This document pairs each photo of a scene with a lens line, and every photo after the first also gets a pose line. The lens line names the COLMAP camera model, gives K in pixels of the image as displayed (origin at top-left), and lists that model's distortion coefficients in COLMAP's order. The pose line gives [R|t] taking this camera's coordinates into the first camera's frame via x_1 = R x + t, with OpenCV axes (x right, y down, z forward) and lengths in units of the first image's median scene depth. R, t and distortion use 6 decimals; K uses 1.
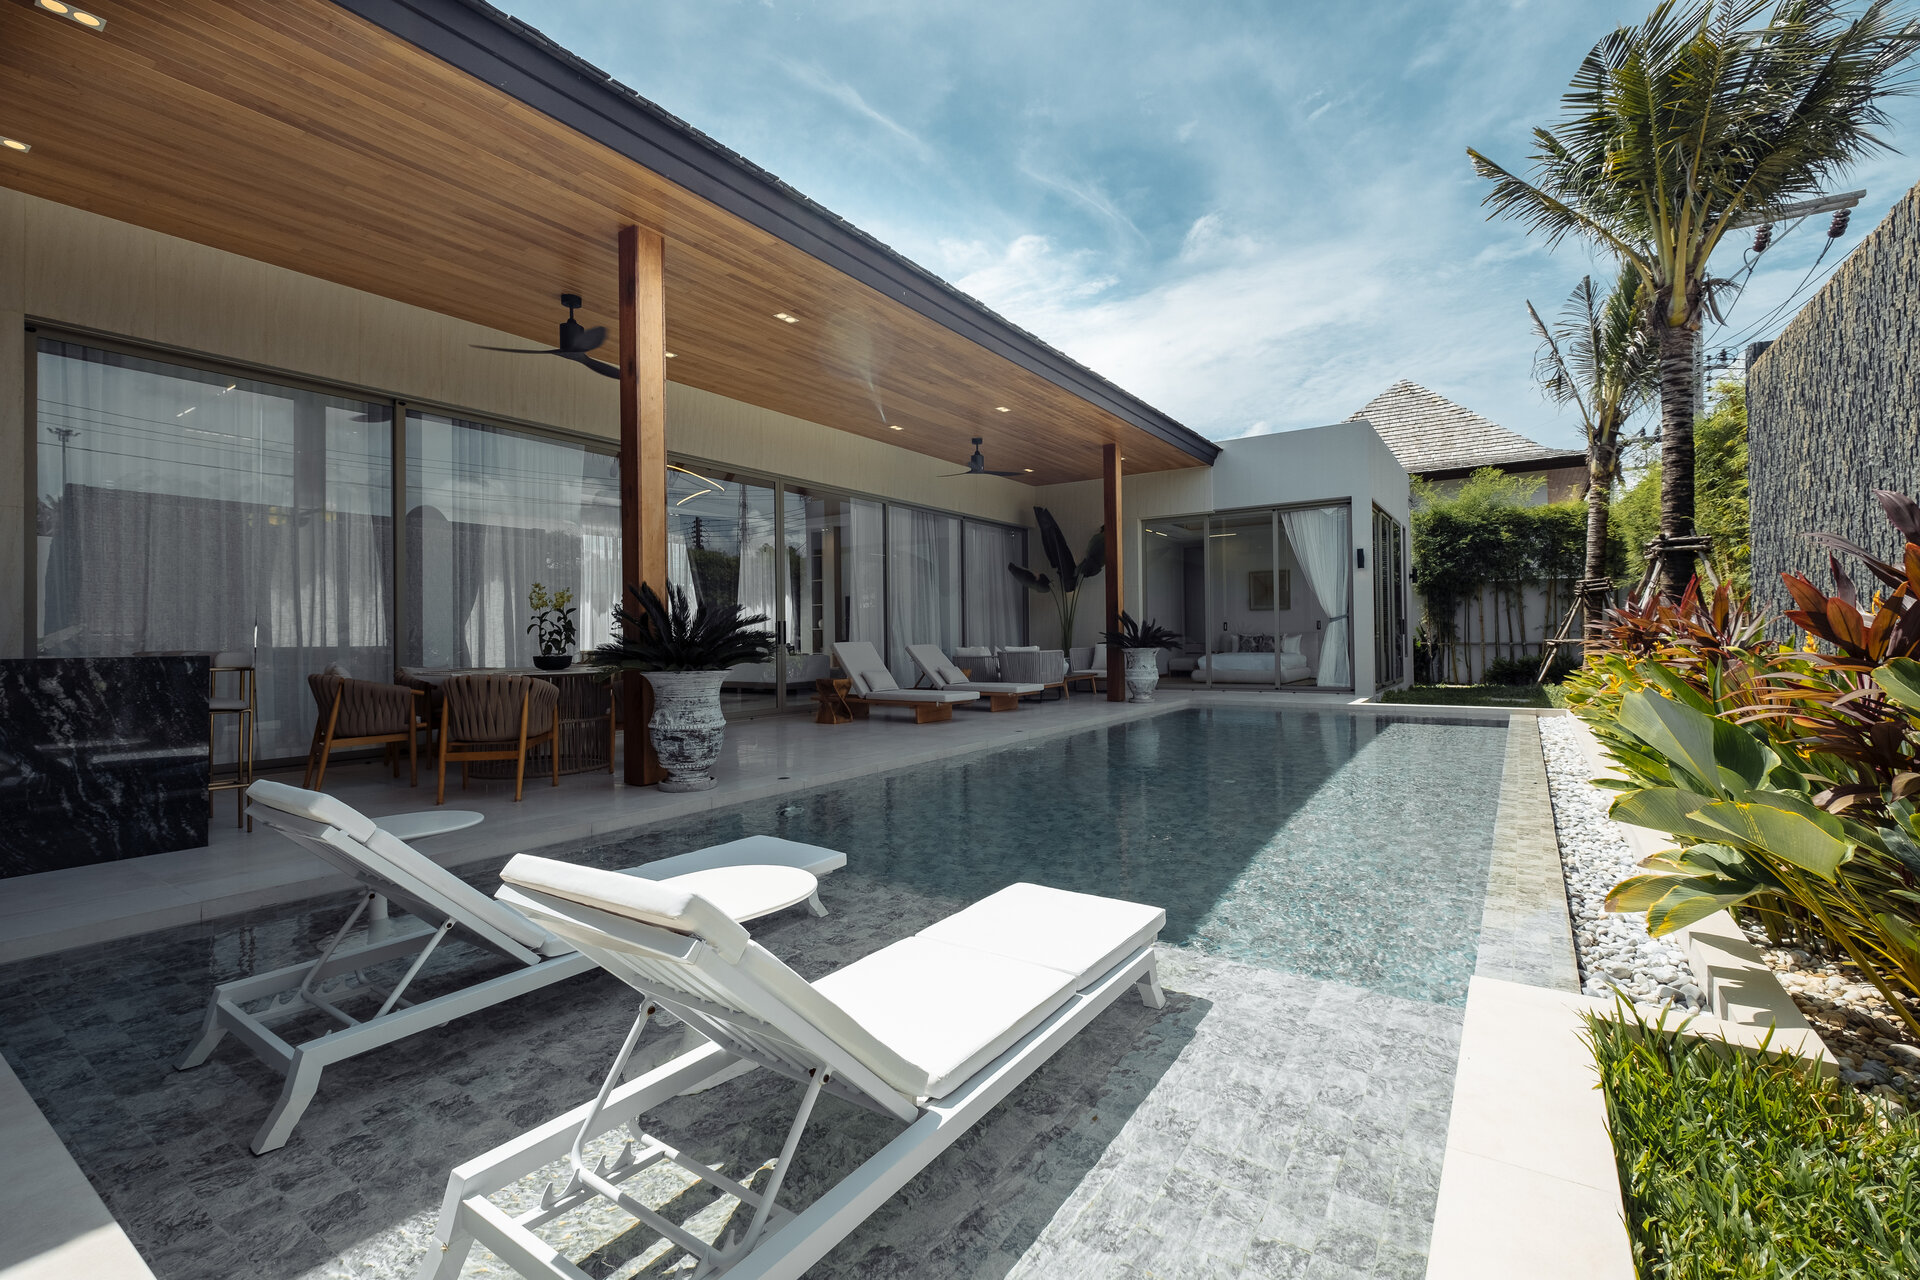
lens RADIAL K [[829.2, 0, 963.5], [0, 829.2, 630.8], [0, 0, 1]] dist [0.004336, -0.006056]
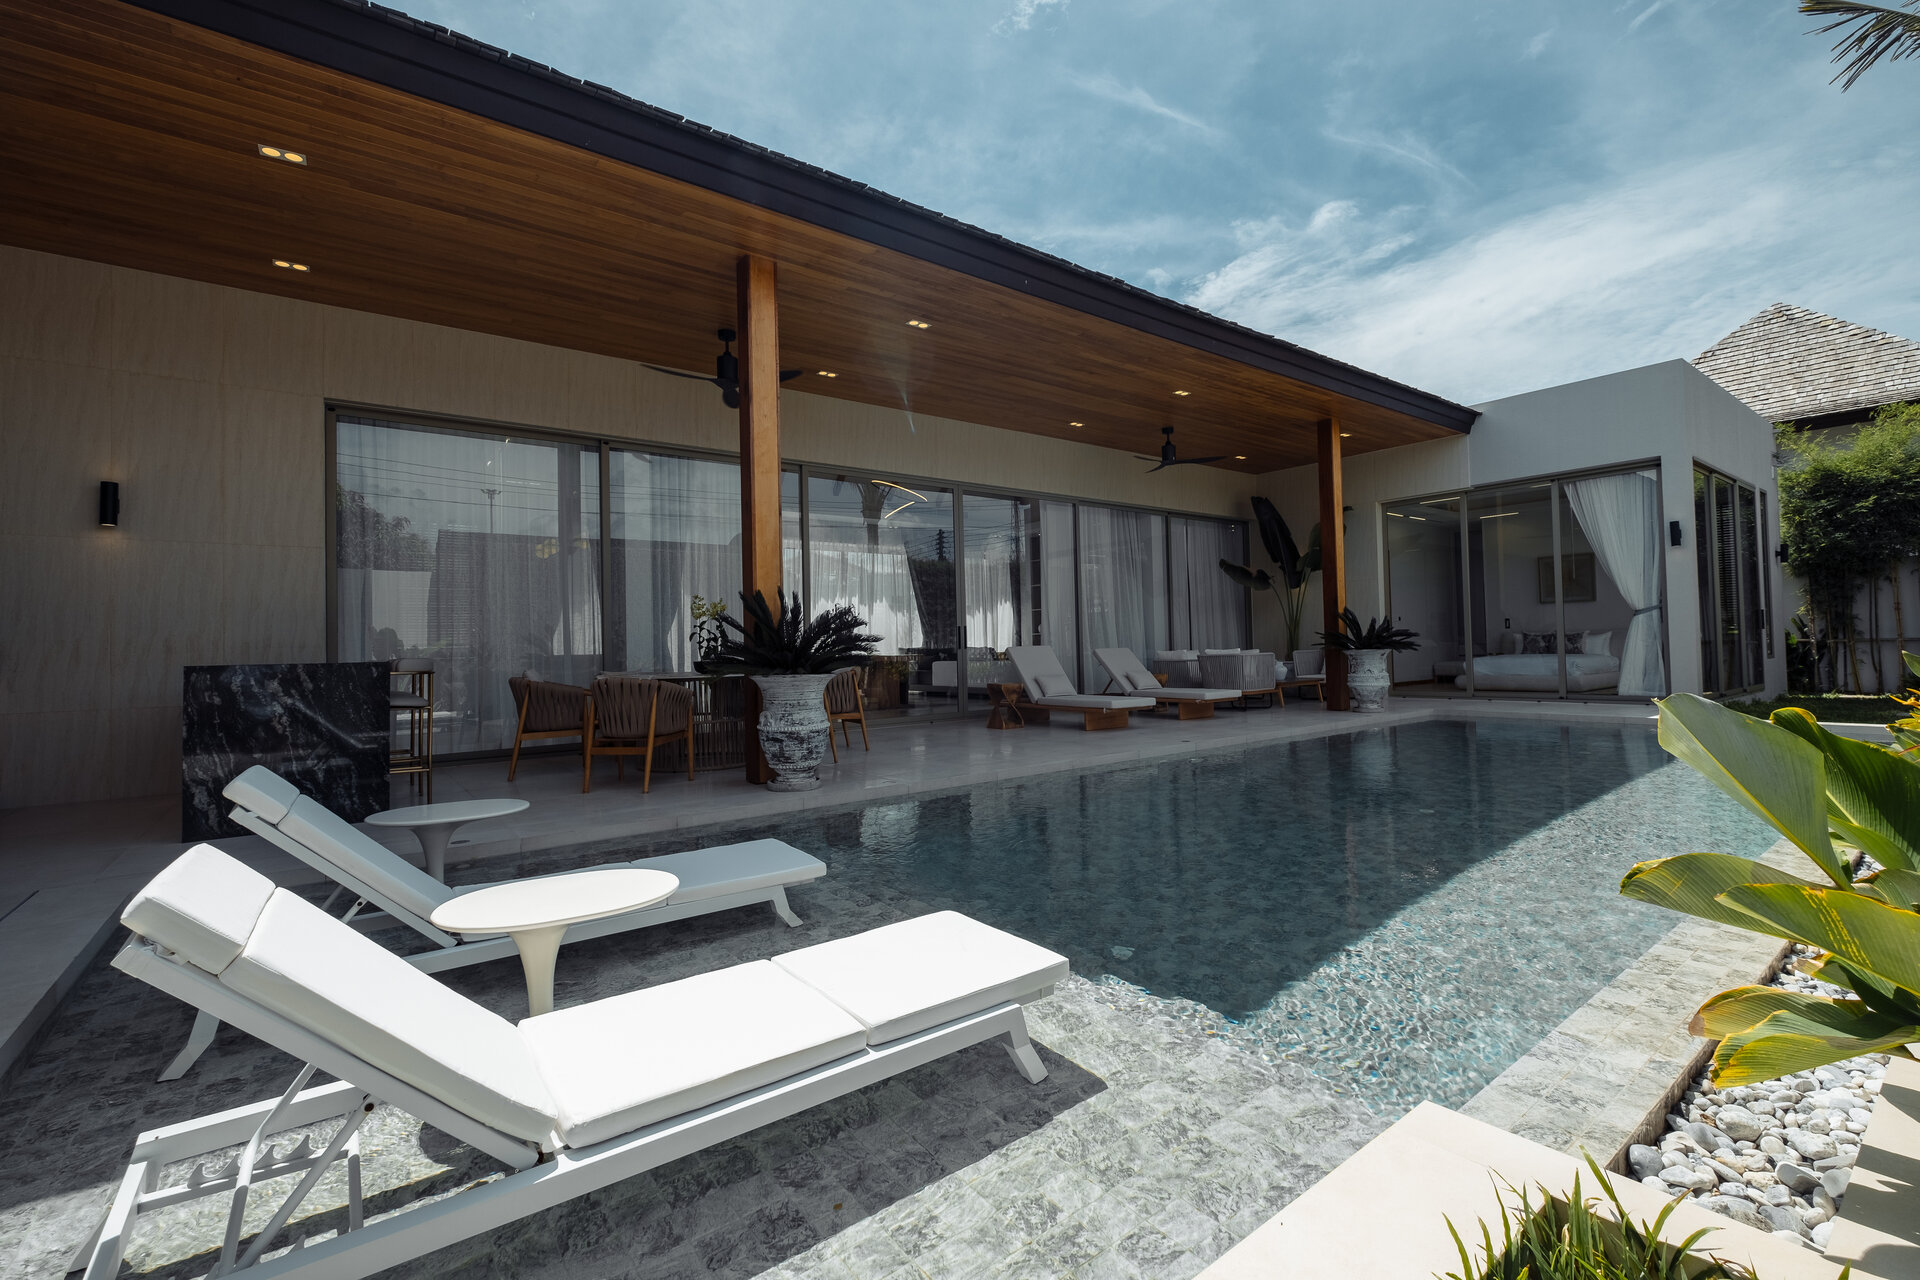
lens RADIAL K [[829.2, 0, 963.5], [0, 829.2, 630.8], [0, 0, 1]] dist [0.004336, -0.006056]
pose [[0.948011, -0.017138, -0.317777, 0.112933], [0.014945, 0.999845, -0.009340, 0.003627], [0.317888, 0.004105, 0.948119, 0.048529]]
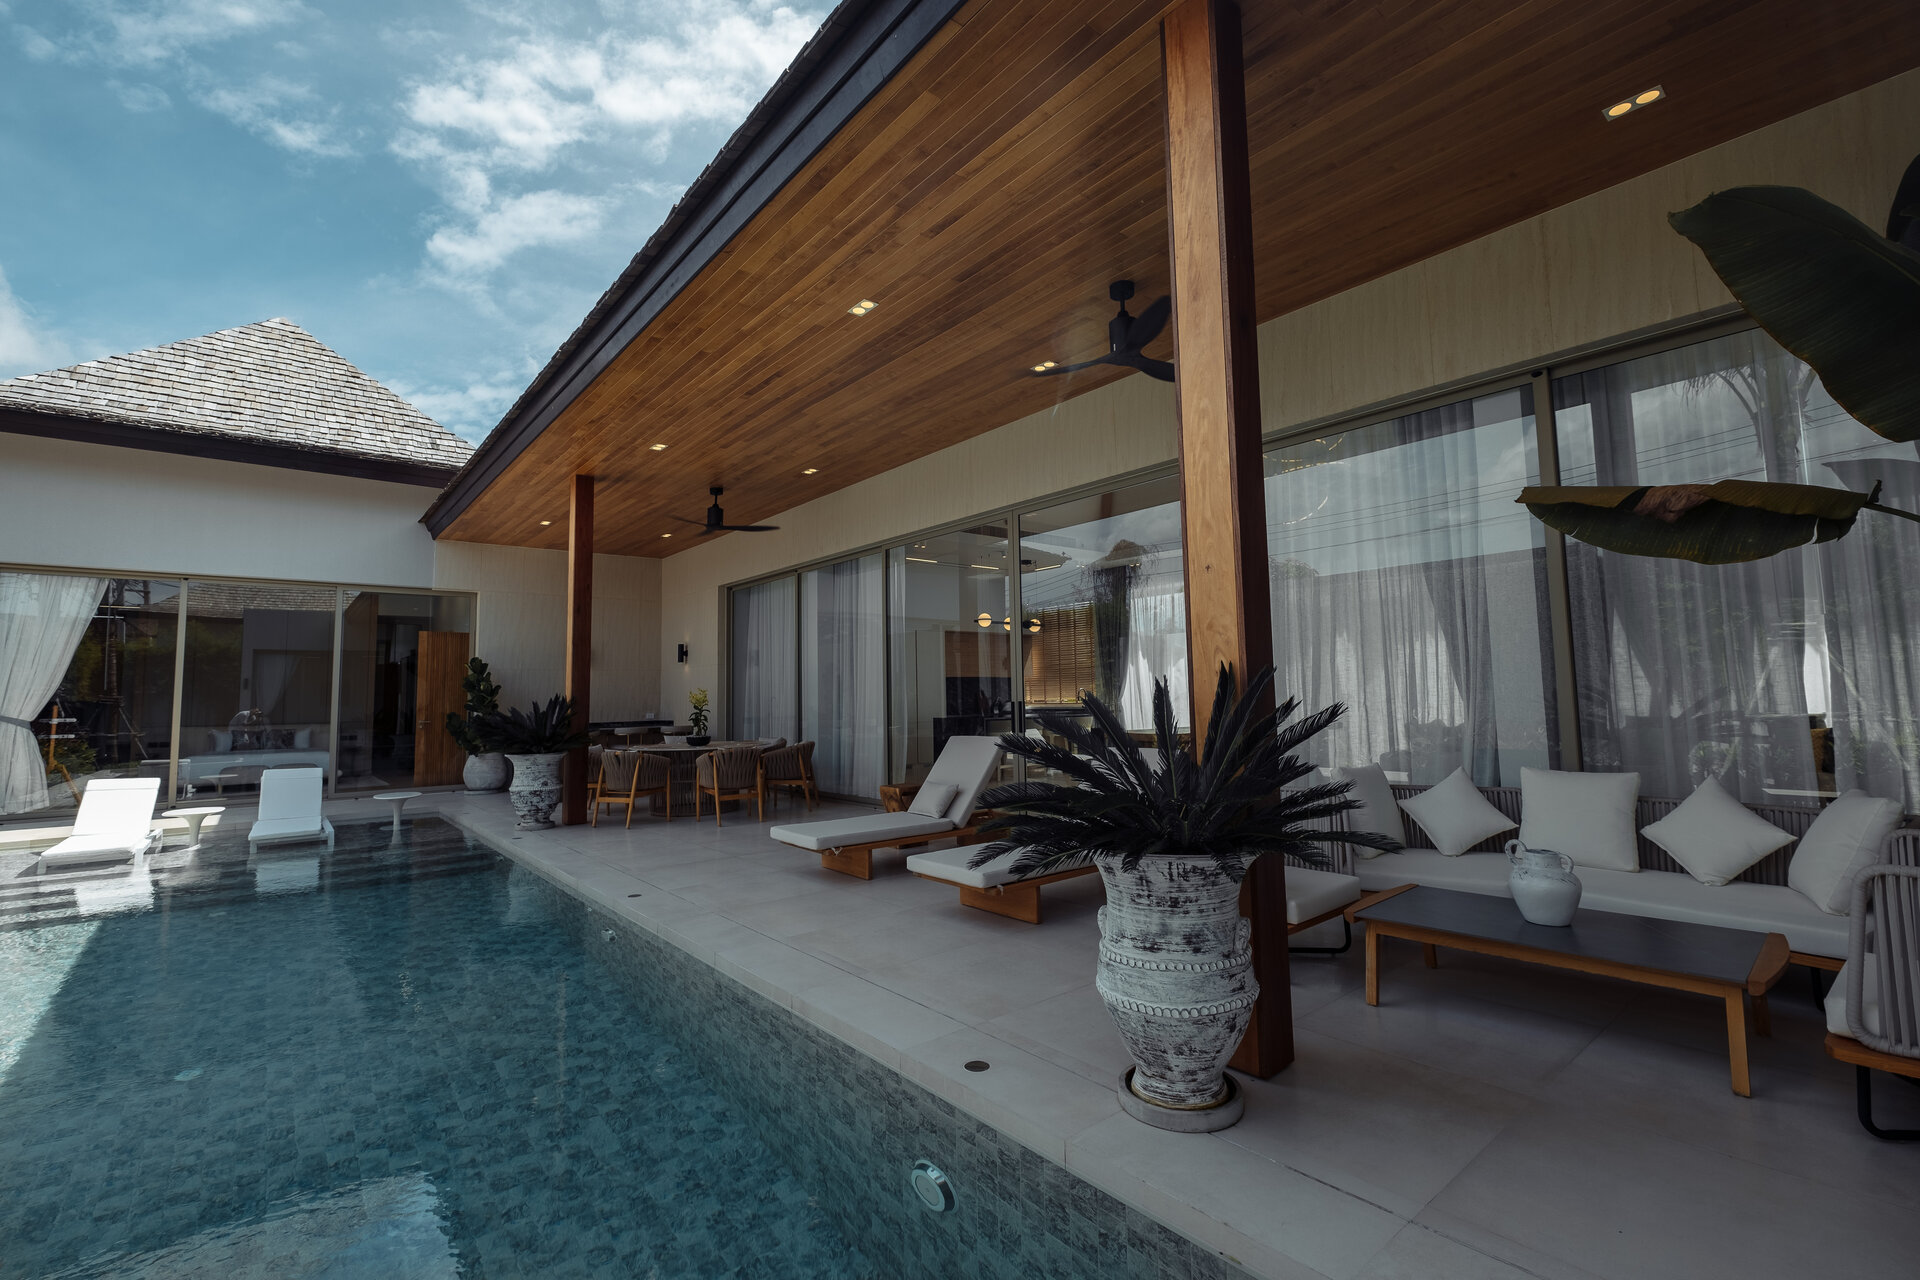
lens RADIAL K [[834.1, 0, 1004.2], [0, 834.1, 635.7], [0, 0, 1]] dist [-0.025644, 0.000554]
pose [[-0.253796, -0.055458, -0.965667, 0.550768], [0.033232, 0.997266, -0.066007, -0.022744], [0.966687, -0.048843, -0.251259, 1.288666]]
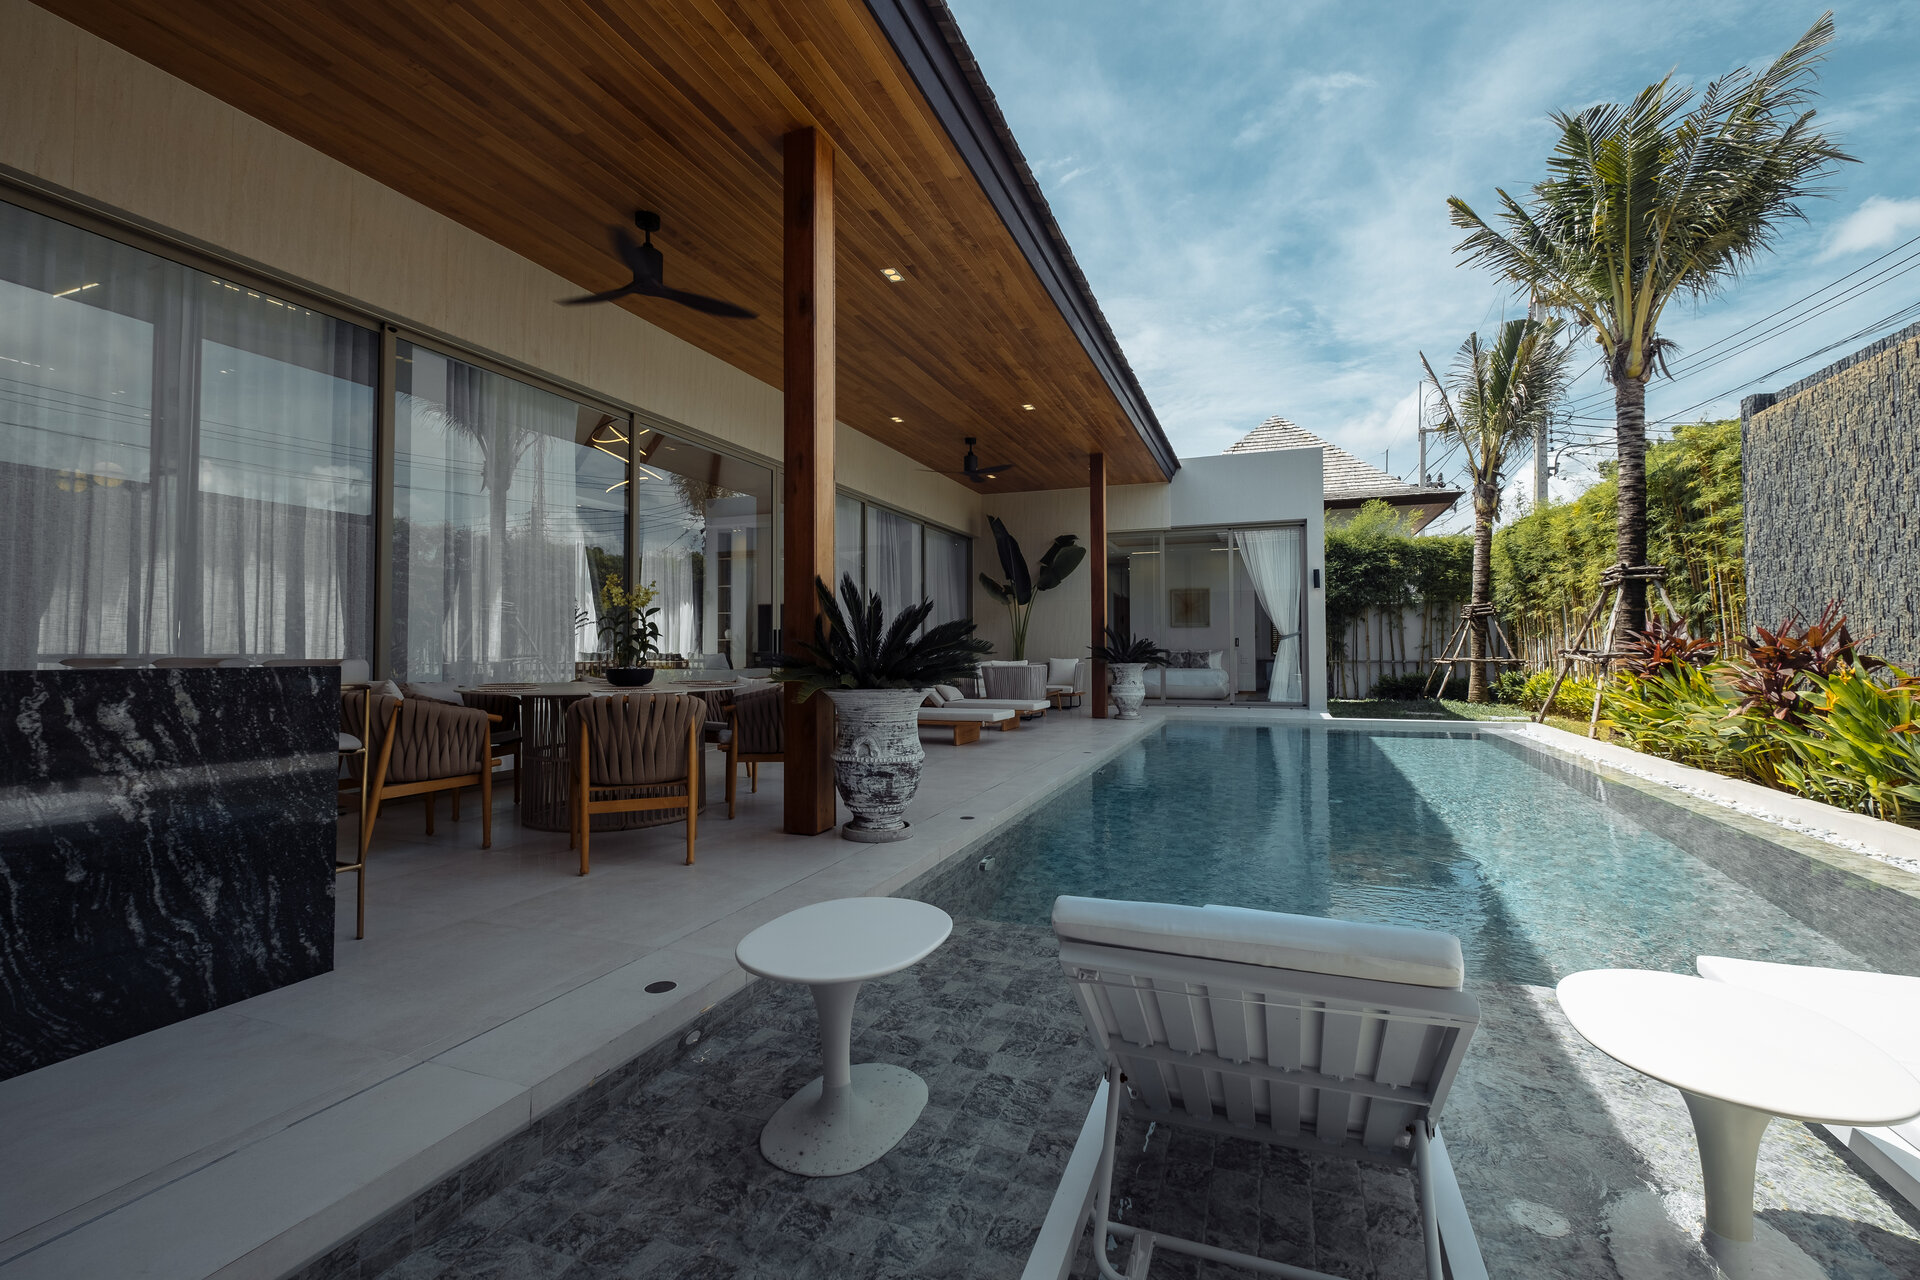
lens RADIAL K [[829.2, 0, 963.5], [0, 829.2, 630.8], [0, 0, 1]] dist [0.004336, -0.006056]
pose [[0.973967, 0.015937, 0.226127, -0.246740], [-0.012031, 0.999754, -0.018643, 0.003991], [-0.226368, 0.015437, 0.973919, 0.115480]]
